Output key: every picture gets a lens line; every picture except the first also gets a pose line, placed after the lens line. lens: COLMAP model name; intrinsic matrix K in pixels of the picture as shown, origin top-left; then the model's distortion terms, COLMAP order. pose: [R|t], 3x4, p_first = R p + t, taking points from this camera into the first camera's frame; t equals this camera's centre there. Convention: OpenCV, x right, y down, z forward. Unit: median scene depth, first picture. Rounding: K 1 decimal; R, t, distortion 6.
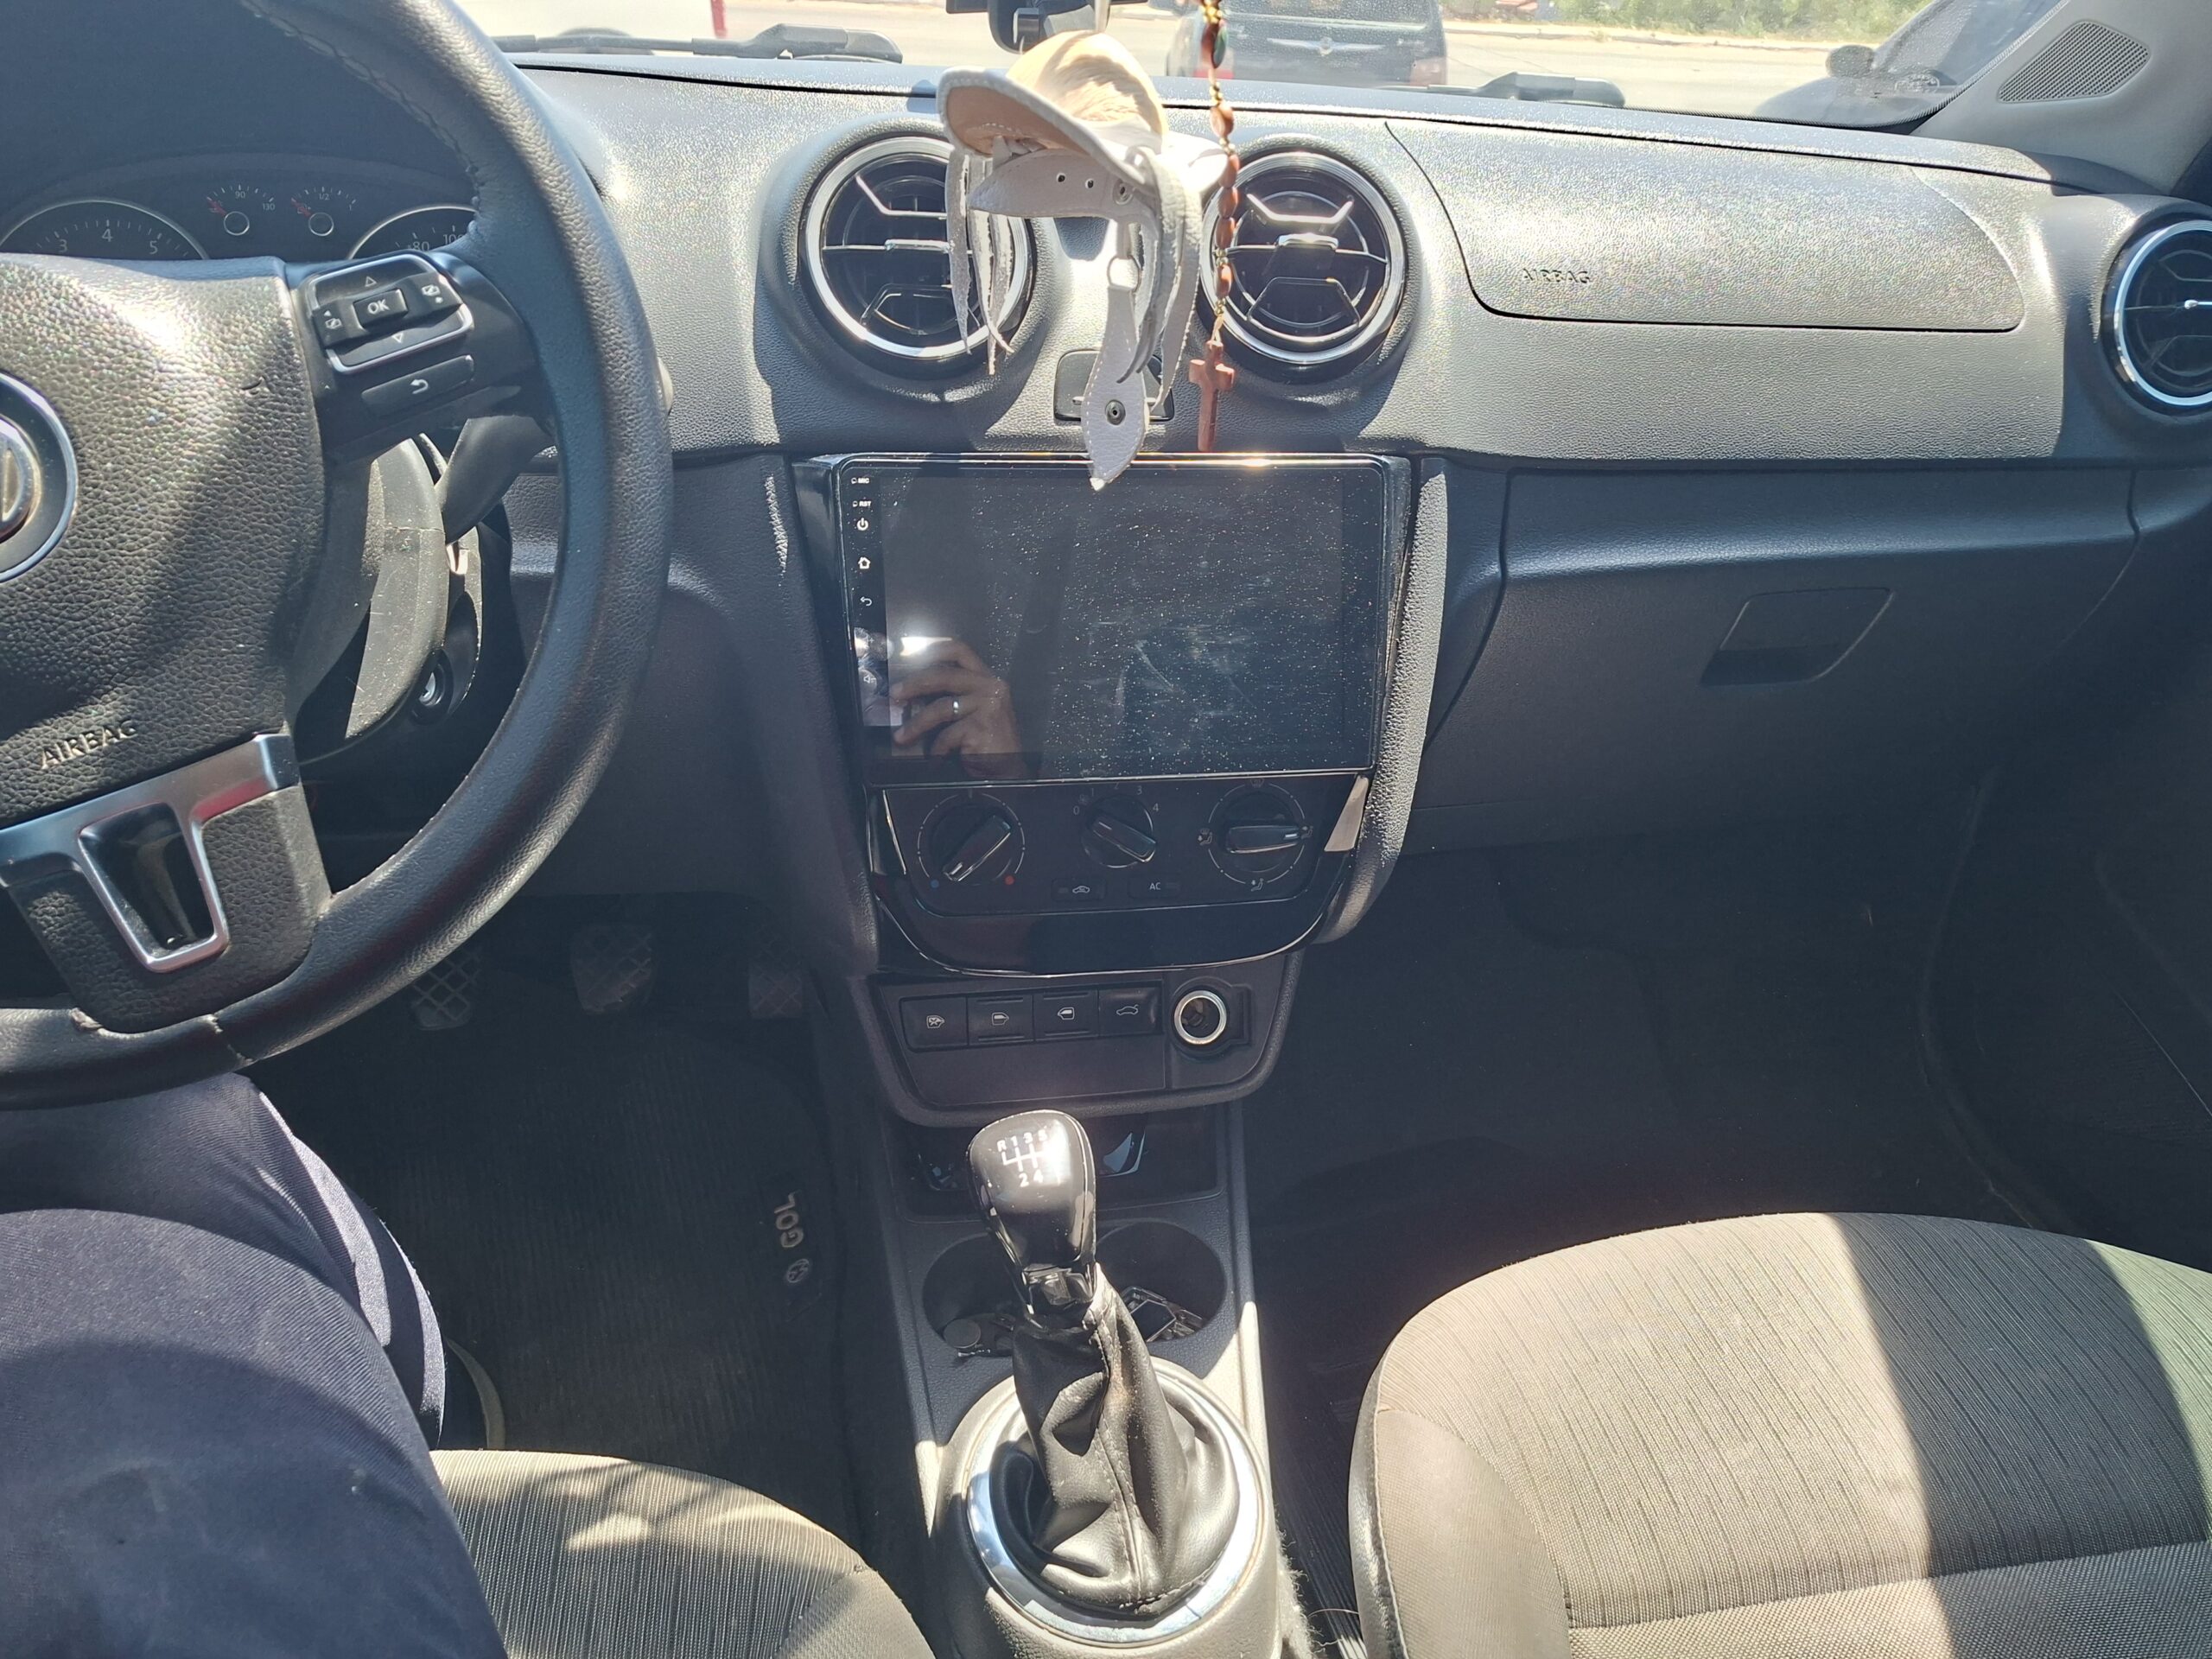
lens RADIAL K [[1540.2, 0, 1131.3], [0, 1540.2, 842.9], [0, 0, 1]] dist [0.081755, -0.085630]
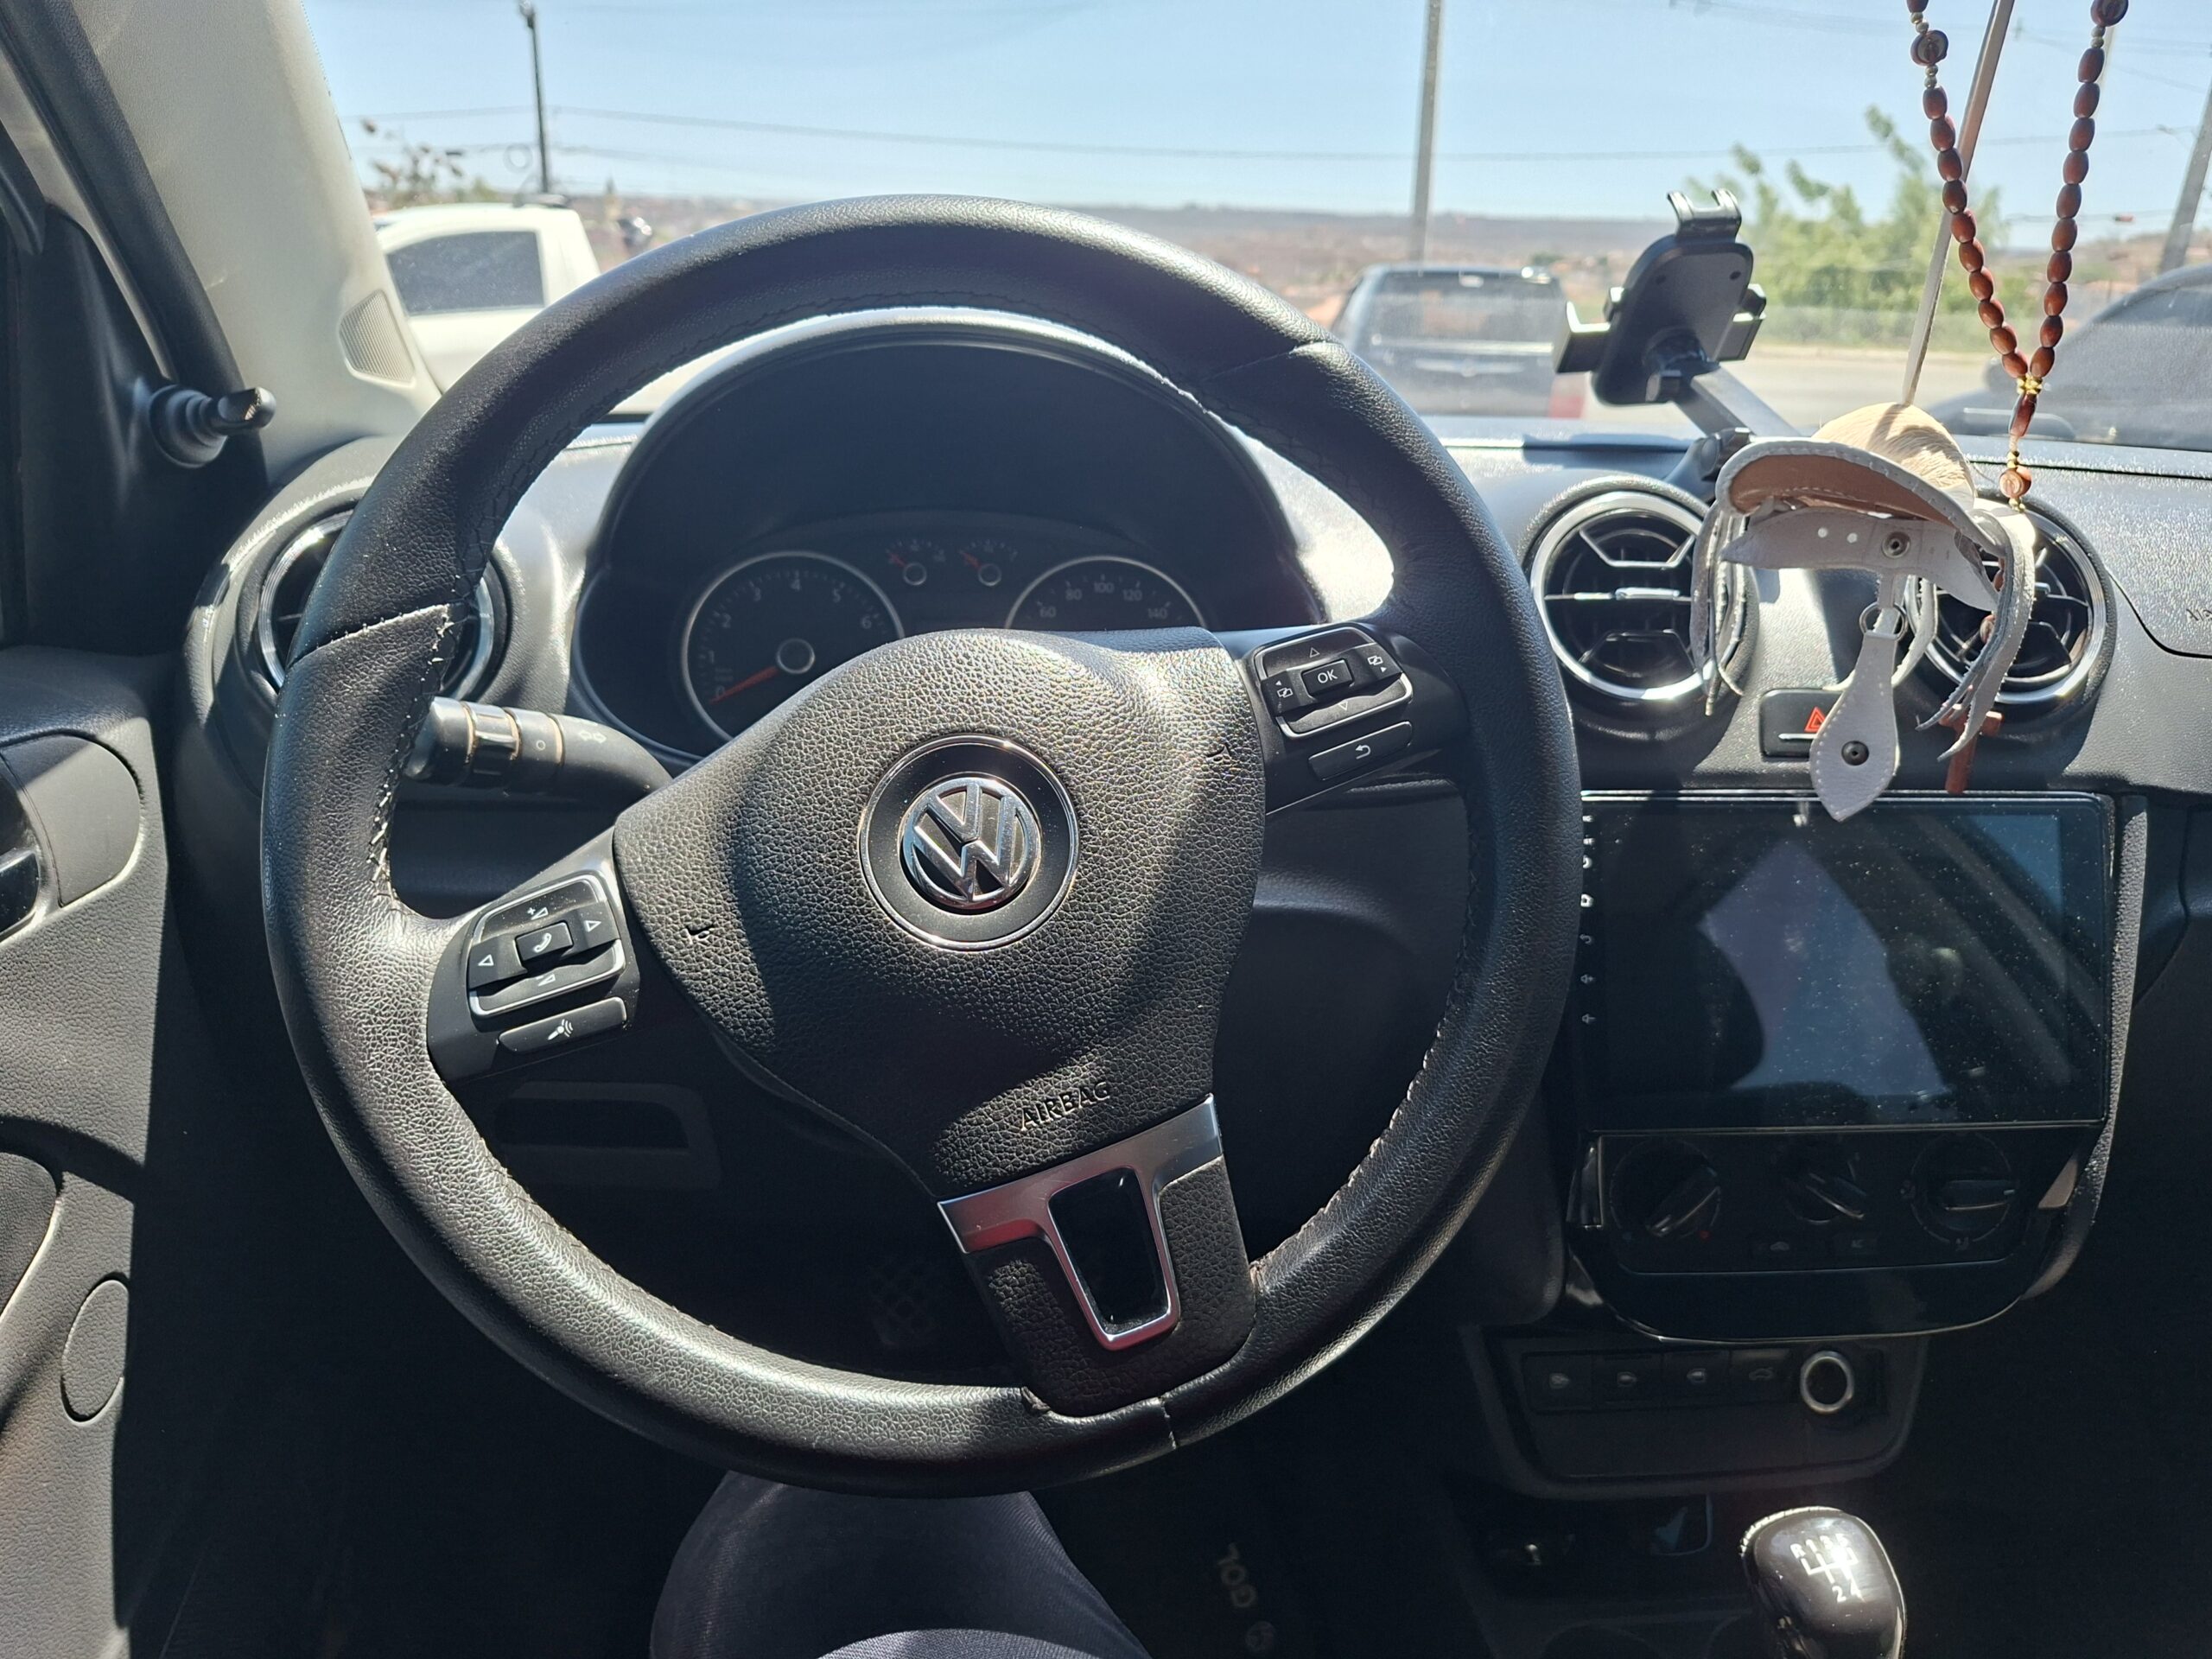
lens RADIAL K [[1533.2, 0, 1106.0], [0, 1533.2, 829.5], [0, 0, 1]] dist [0.083917, -0.084722]
pose [[0.998315, 0.009520, -0.057238, -0.419799], [-0.019585, 0.983846, -0.177944, -0.044995], [0.054620, 0.178765, 0.982375, 0.014317]]
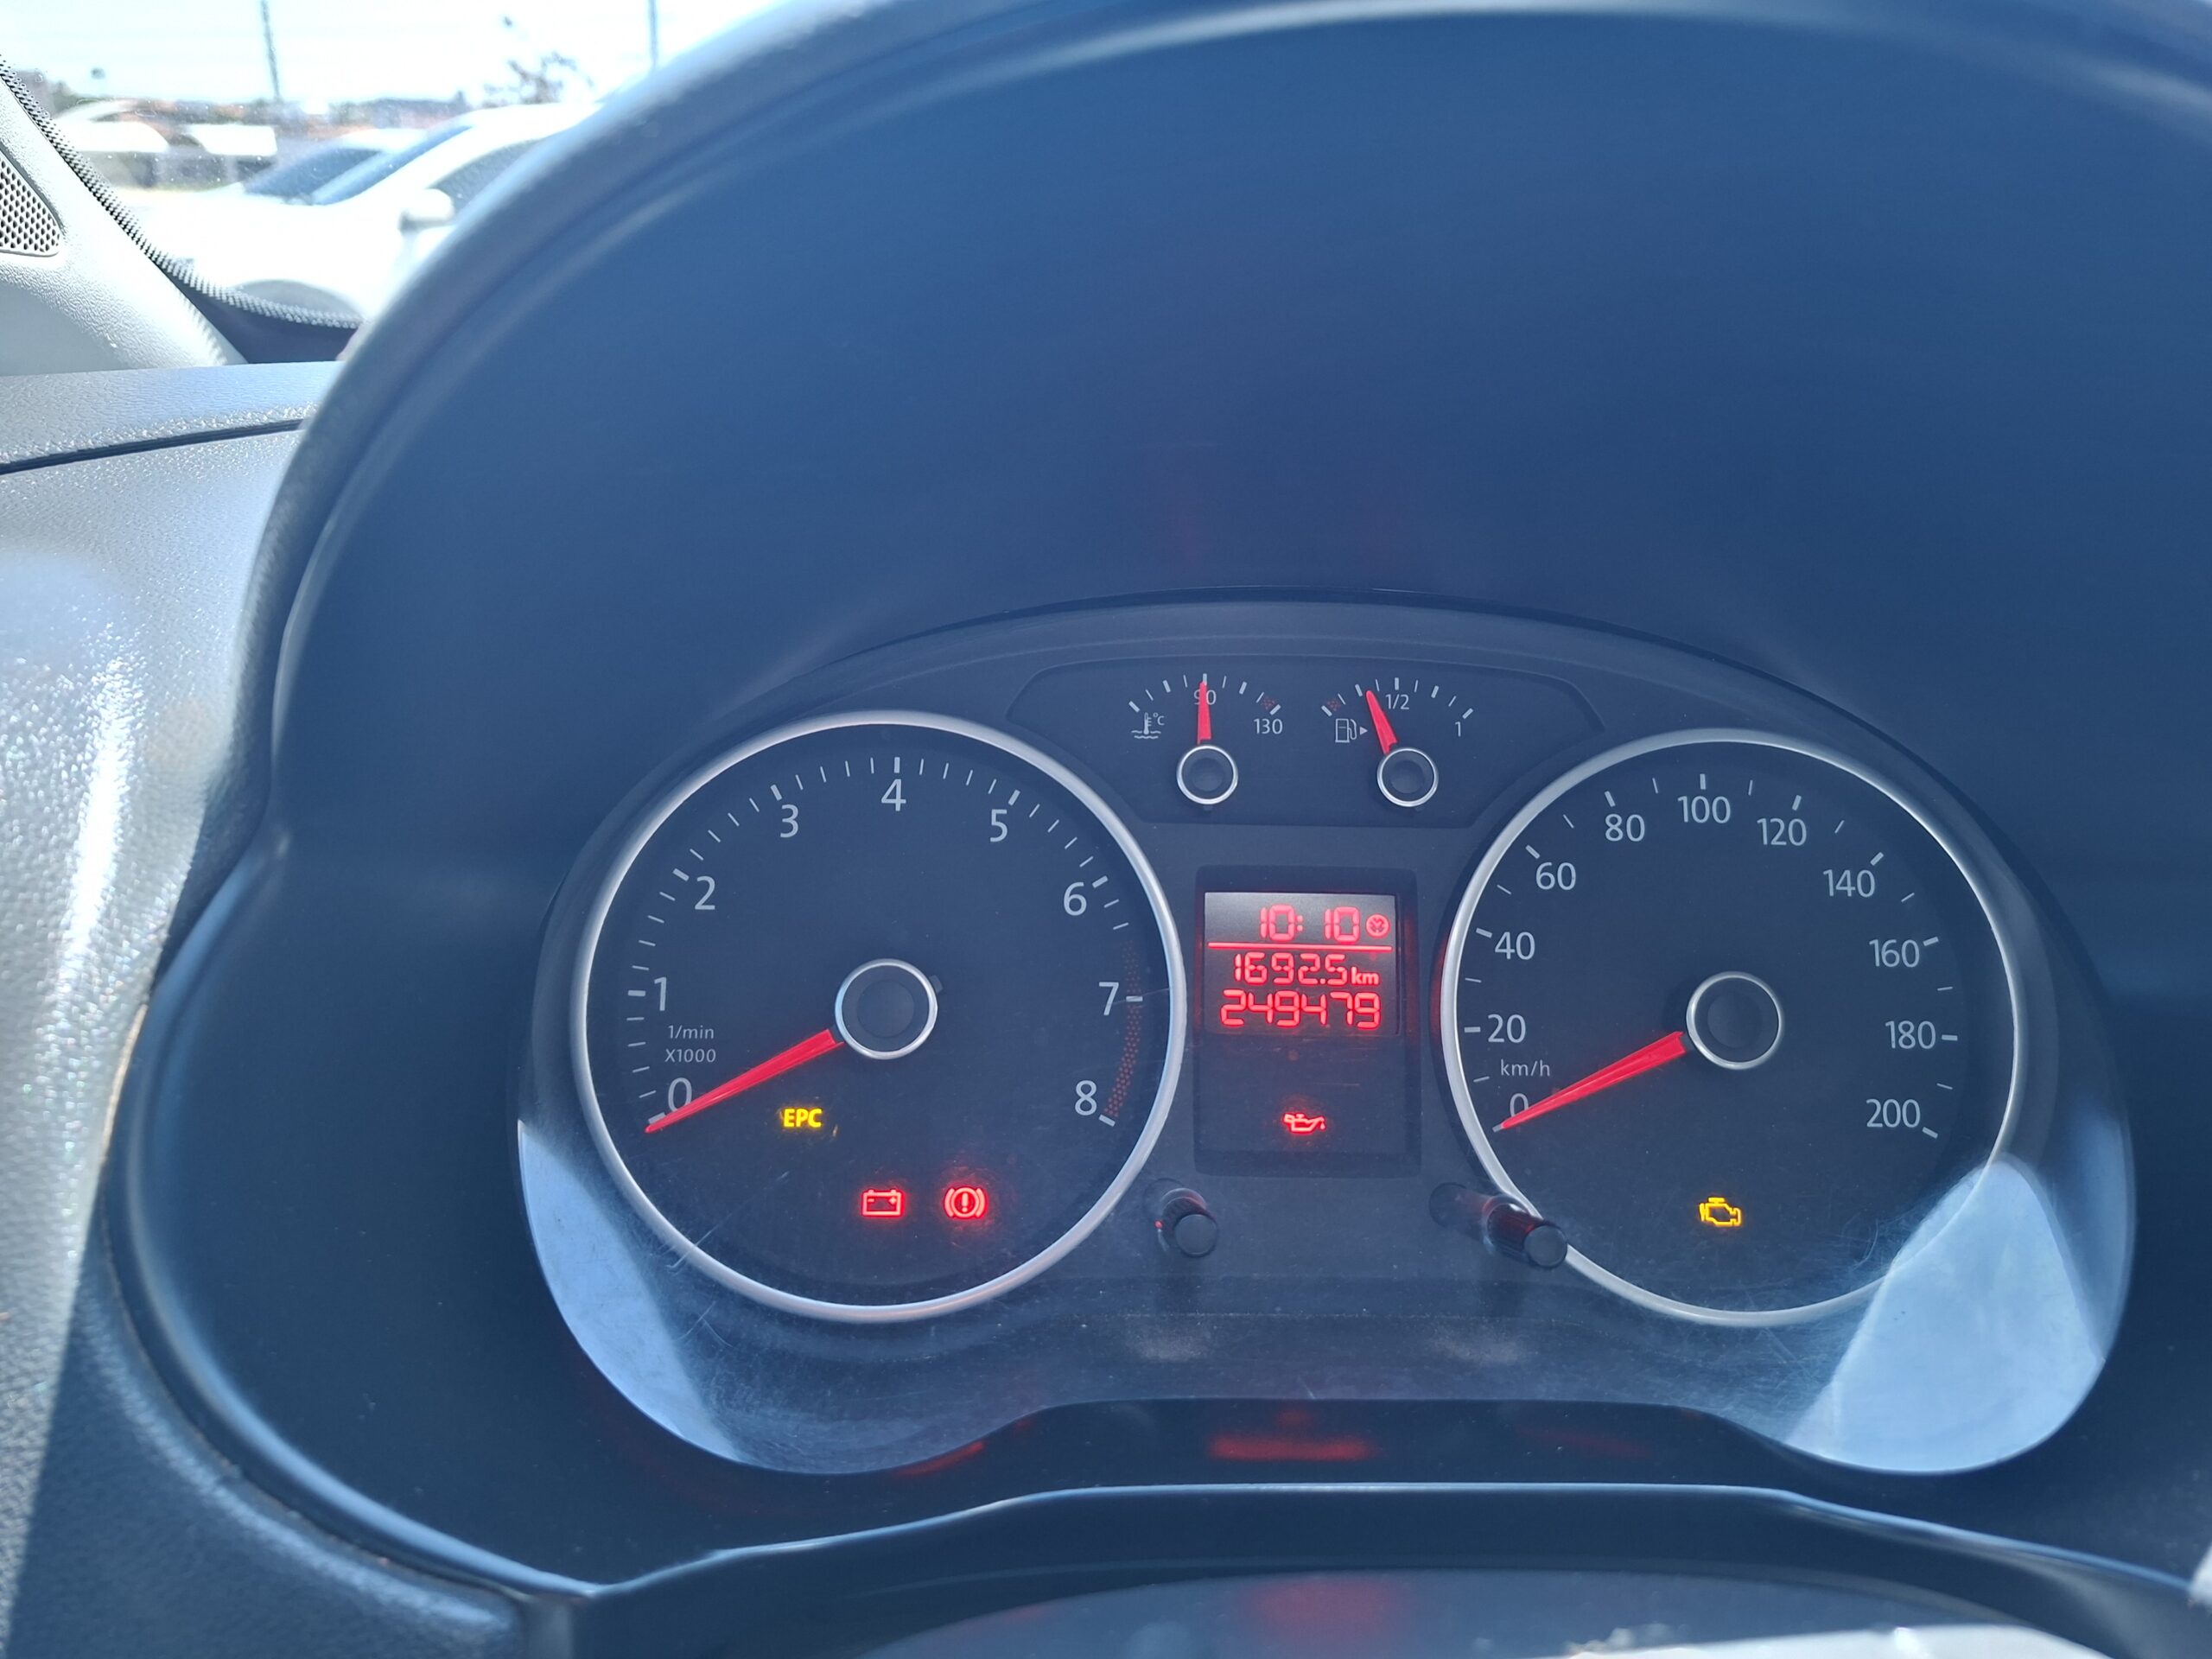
lens RADIAL K [[1574.2, 0, 1073.7], [0, 1574.2, 815.0], [0, 0, 1]] dist [0.085949, -0.079703]
pose [[0.991607, 0.044283, -0.121464, -0.614834], [-0.061250, 0.988295, -0.139722, -0.361935], [0.113855, 0.145989, 0.982713, 0.673333]]
